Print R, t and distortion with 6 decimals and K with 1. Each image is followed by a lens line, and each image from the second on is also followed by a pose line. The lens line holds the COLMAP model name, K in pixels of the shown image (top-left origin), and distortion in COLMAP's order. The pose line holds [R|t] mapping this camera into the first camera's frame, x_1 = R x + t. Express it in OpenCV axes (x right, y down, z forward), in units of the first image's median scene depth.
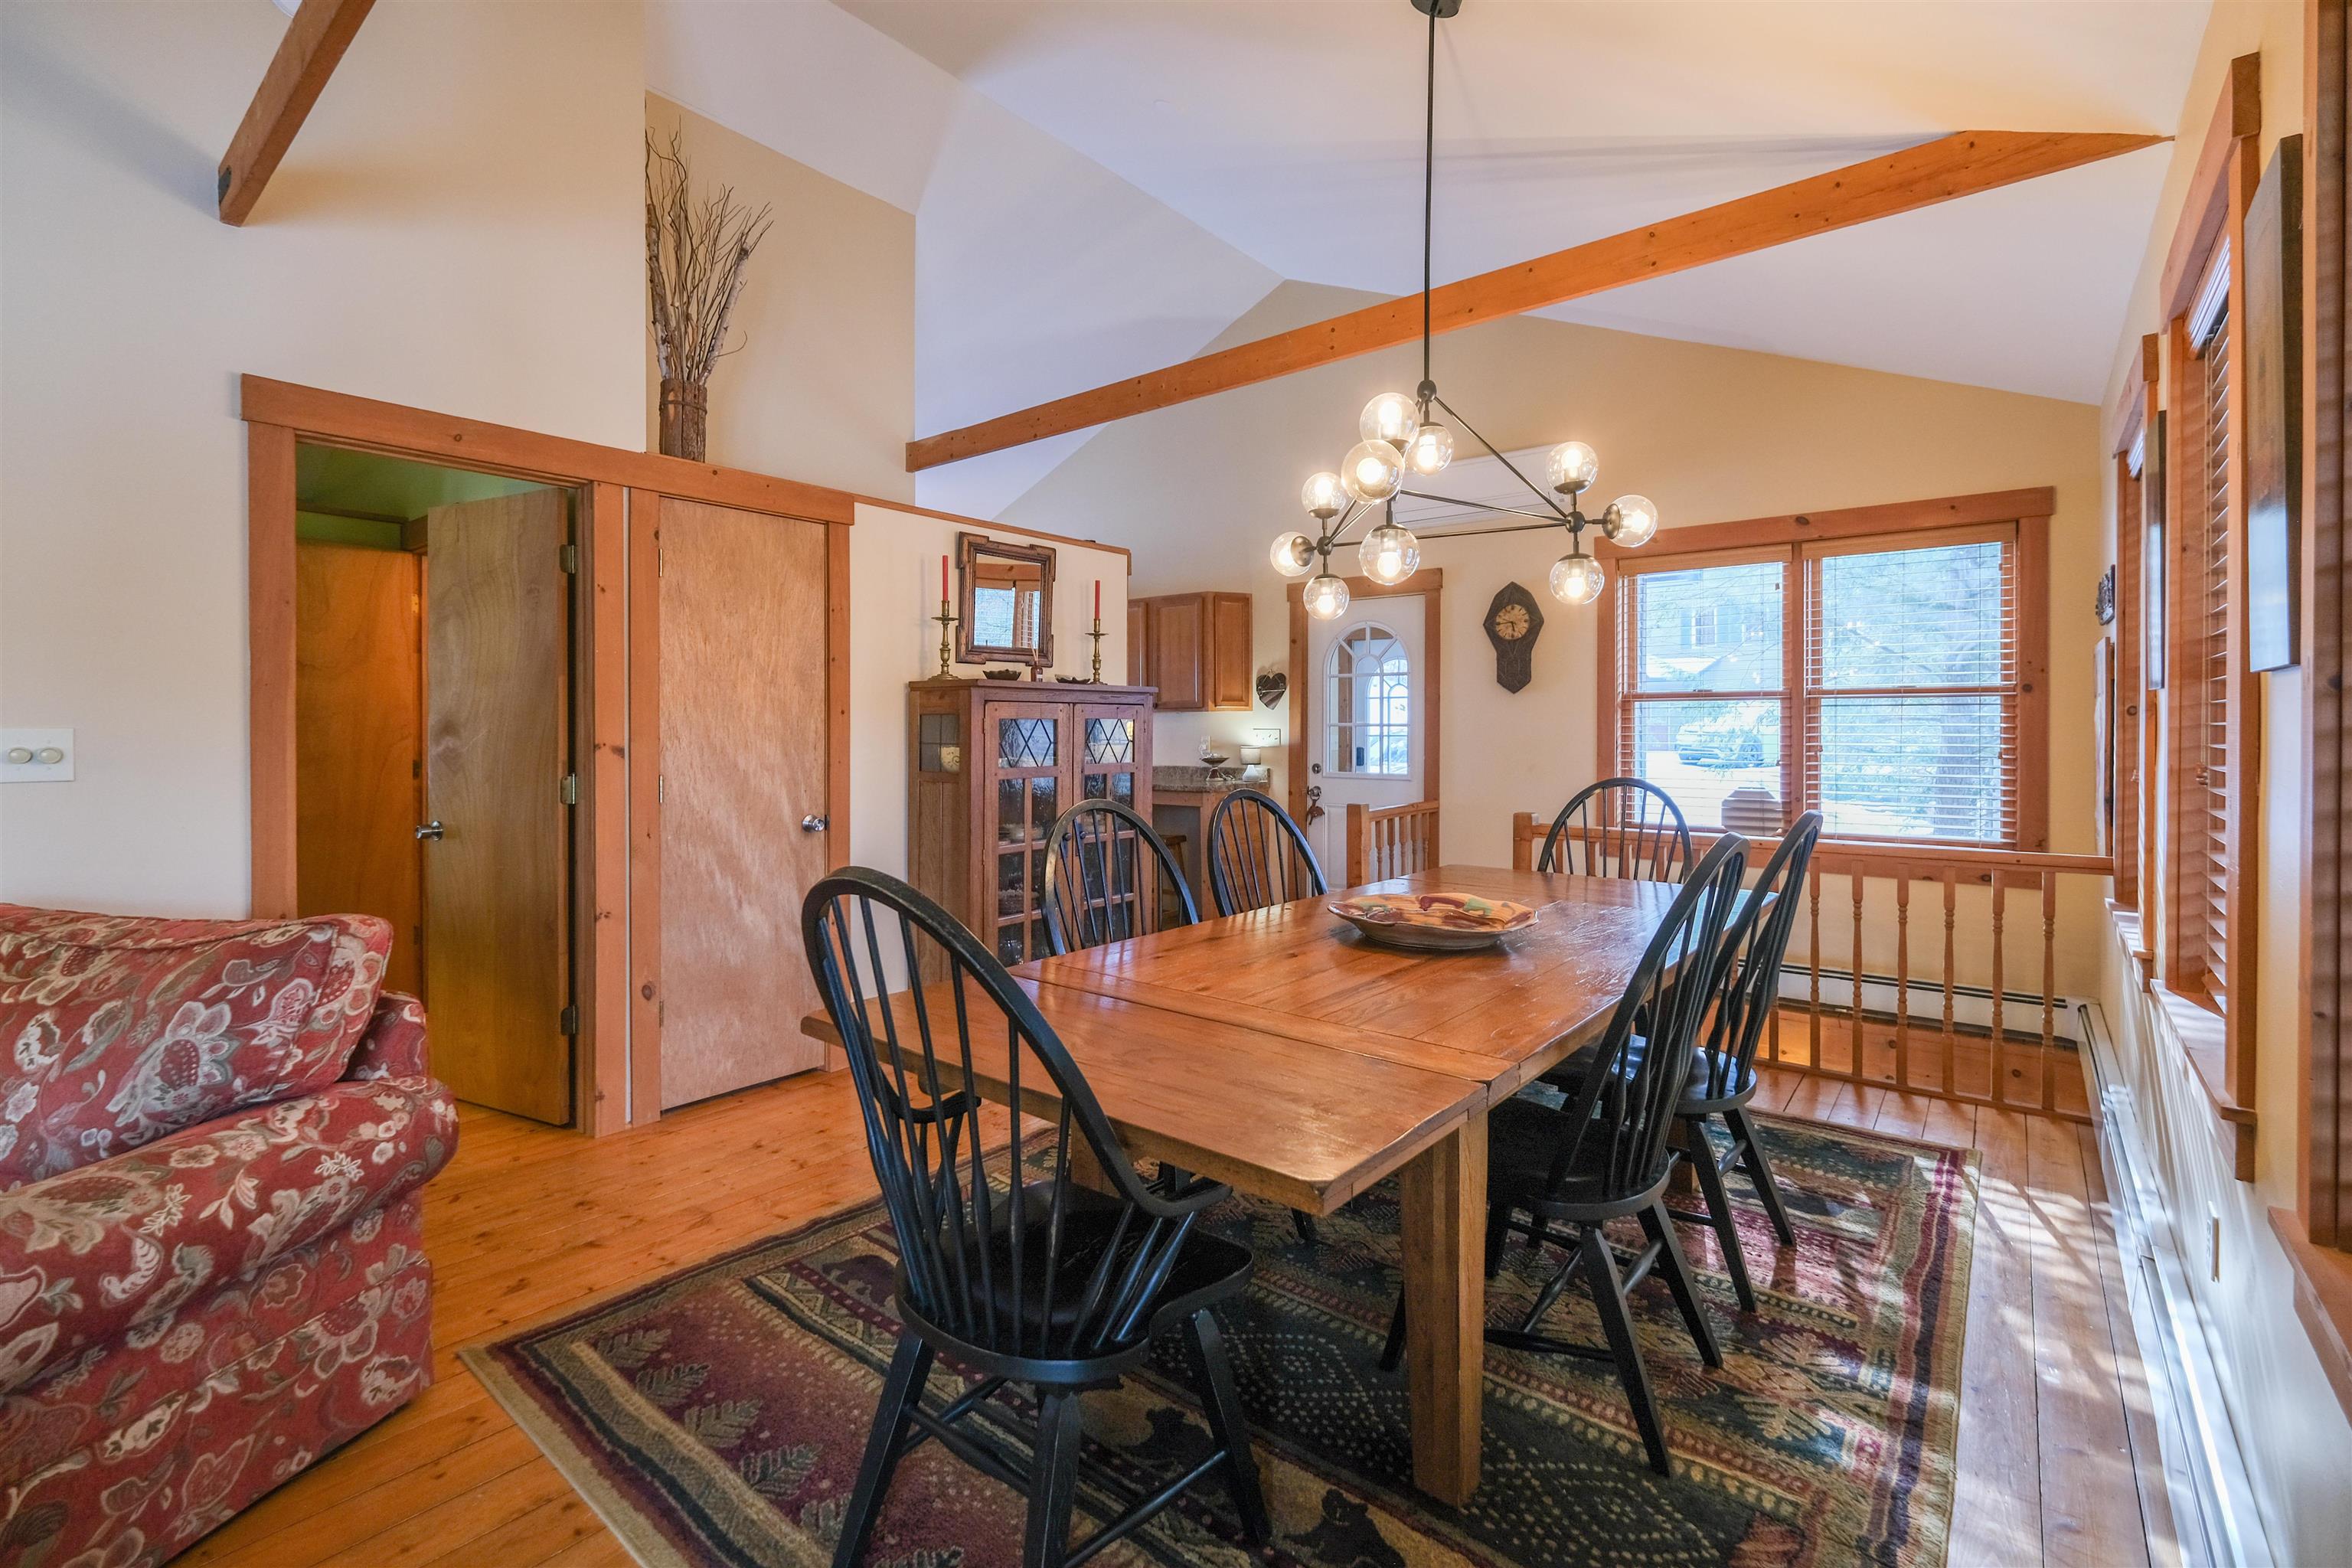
lens RADIAL K [[1030.9, 0, 1187.1], [0, 1030.9, 732.2], [0, 0, 1]] dist [-0.002810, -0.000789]
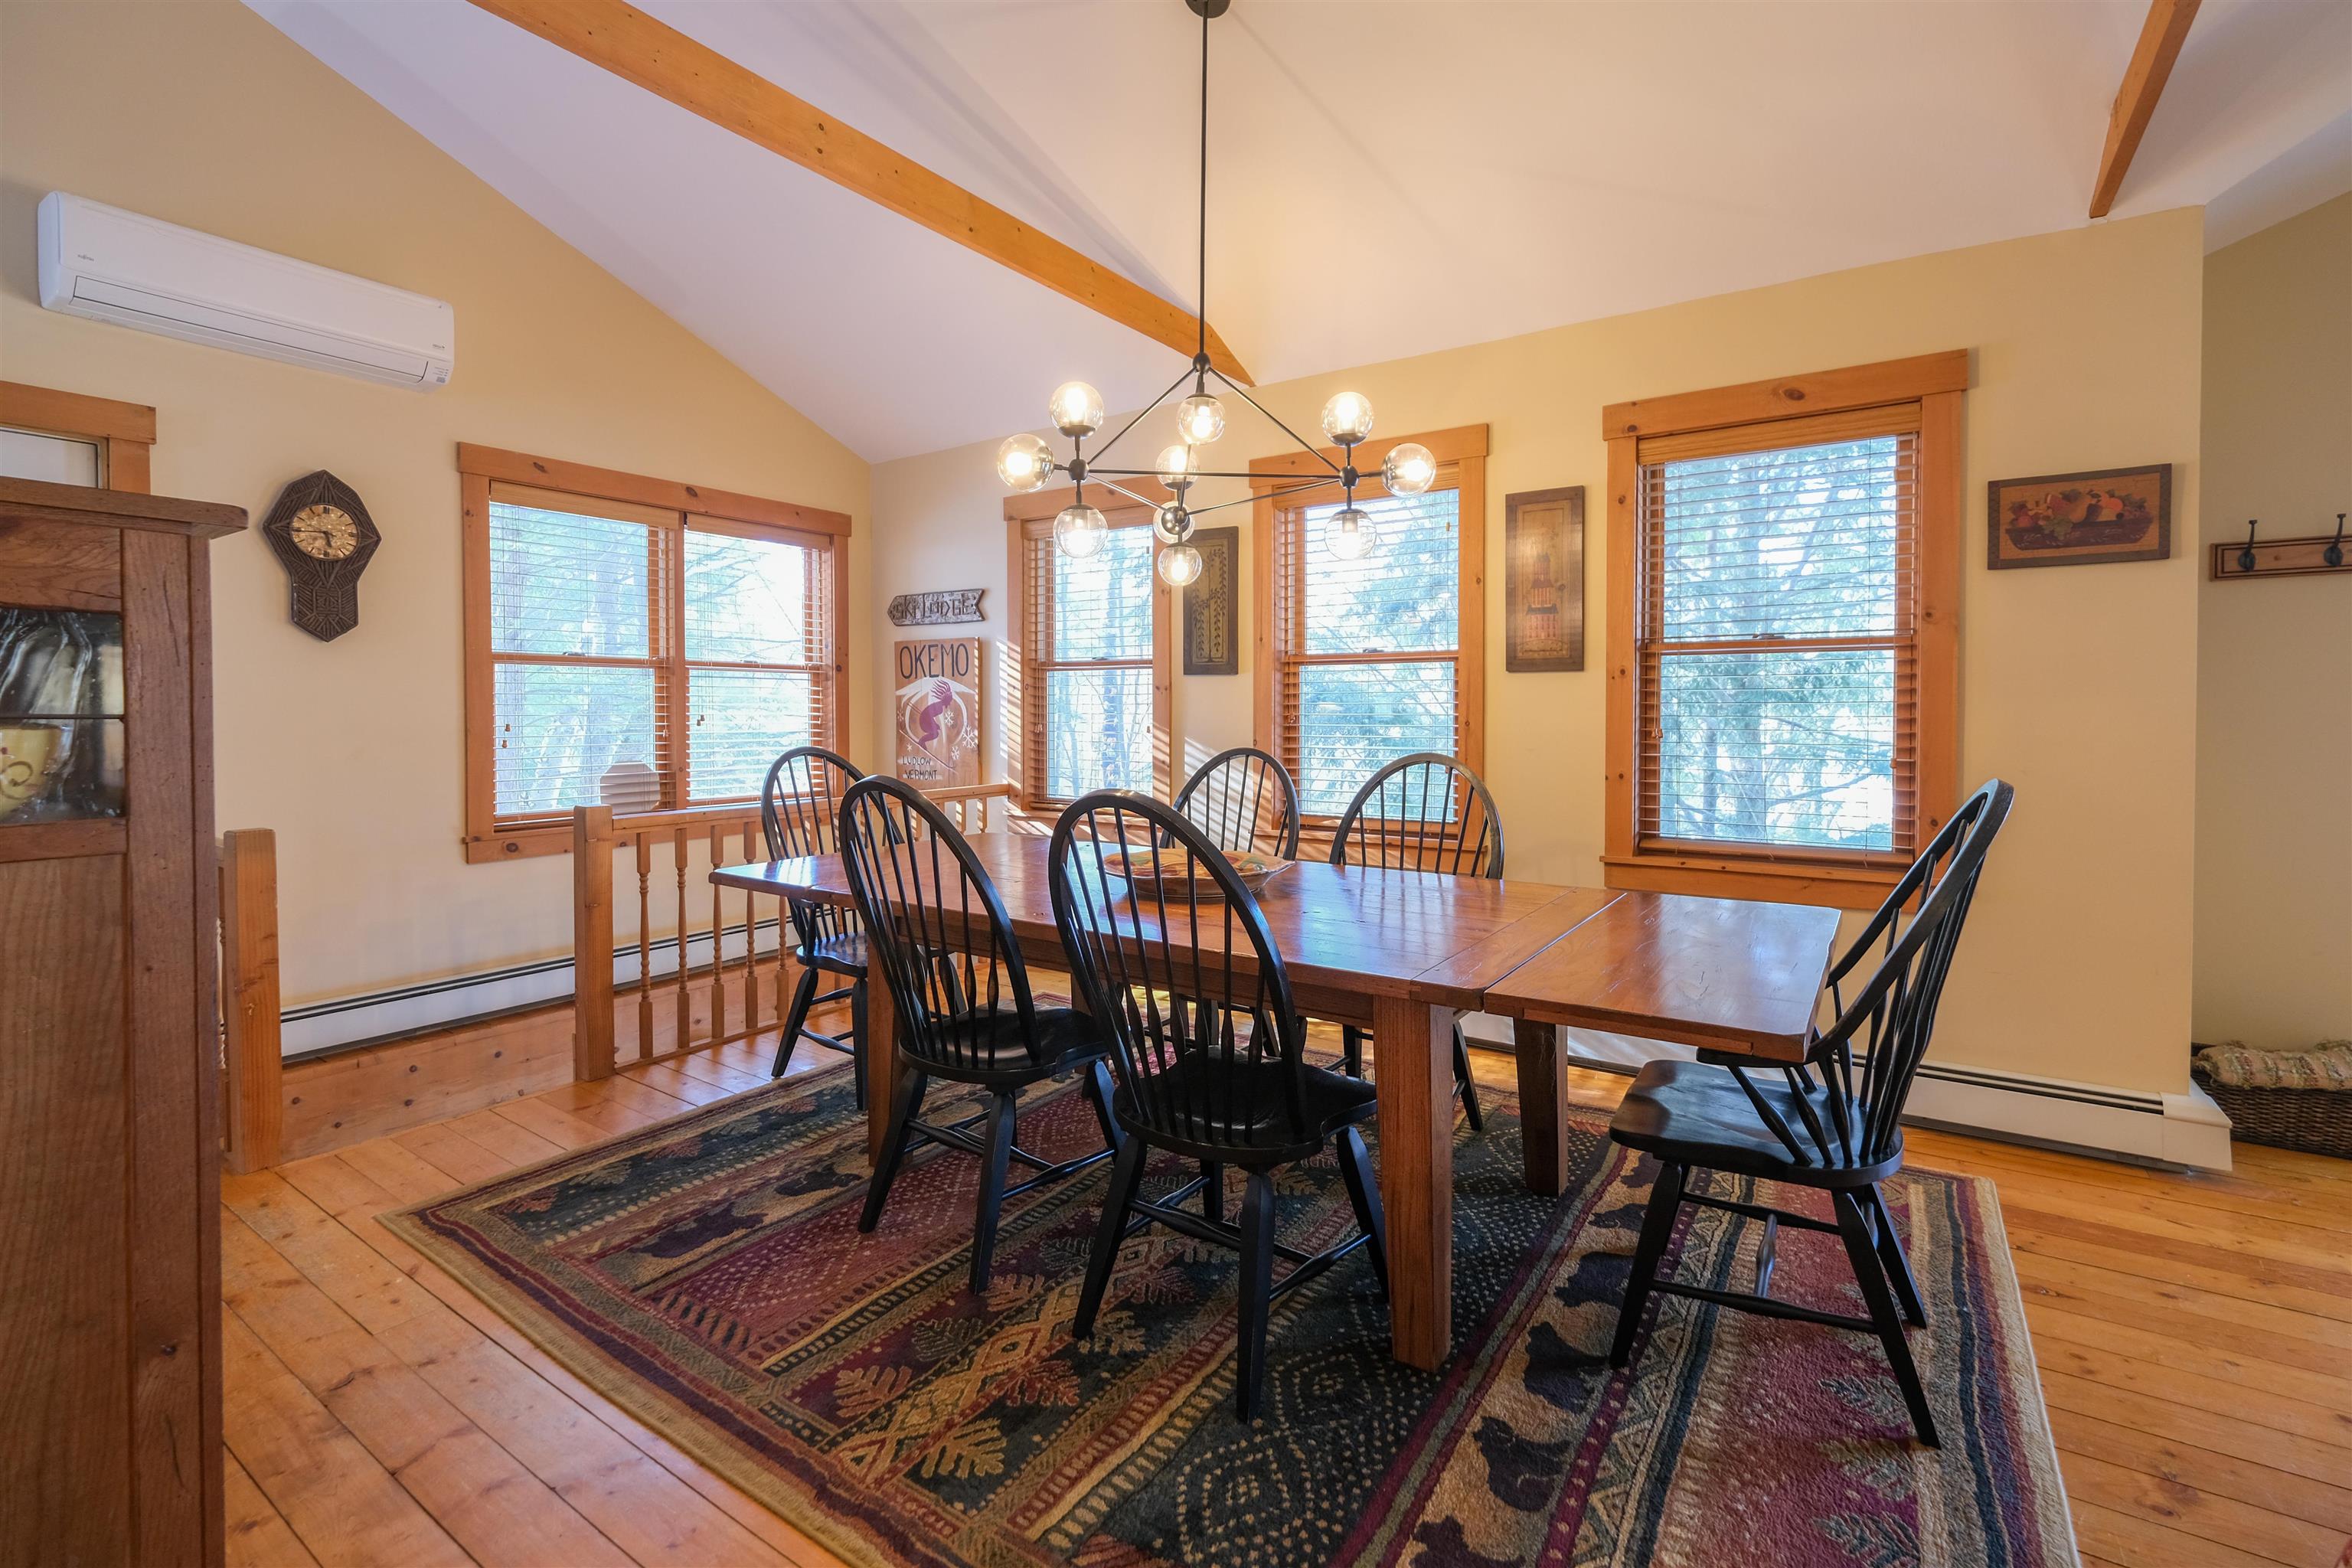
lens RADIAL K [[1030.9, 0, 1187.1], [0, 1030.9, 732.2], [0, 0, 1]] dist [-0.002810, -0.000789]
pose [[-0.094079, -0.021751, 0.995327, -0.474943], [0.005465, 0.999735, 0.022364, 0.009139], [-0.995550, 0.007543, -0.093936, 0.650090]]
